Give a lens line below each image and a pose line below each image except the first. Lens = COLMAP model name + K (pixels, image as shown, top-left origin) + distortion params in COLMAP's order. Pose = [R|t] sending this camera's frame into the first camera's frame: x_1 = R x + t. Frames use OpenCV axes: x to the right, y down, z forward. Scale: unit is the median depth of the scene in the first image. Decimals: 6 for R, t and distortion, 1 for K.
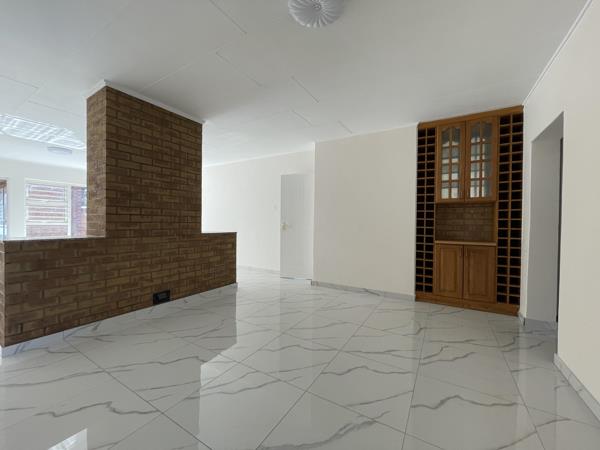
lens RADIAL K [[241.9, 0, 299.1], [0, 241.9, 225.6], [0, 0, 1]] dist [-0.001545, -0.000148]
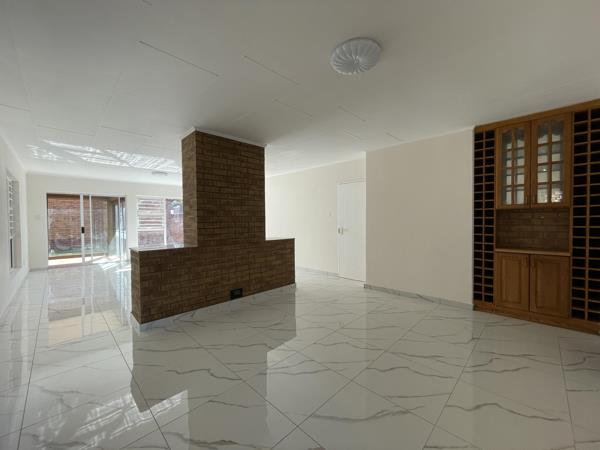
lens RADIAL K [[241.9, 0, 299.1], [0, 241.9, 225.6], [0, 0, 1]] dist [-0.001545, -0.000148]
pose [[0.971810, -0.015746, -0.235237, 0.035558], [0.018141, 0.999803, 0.008018, -0.052802], [0.235064, -0.012060, 0.971905, -0.114804]]
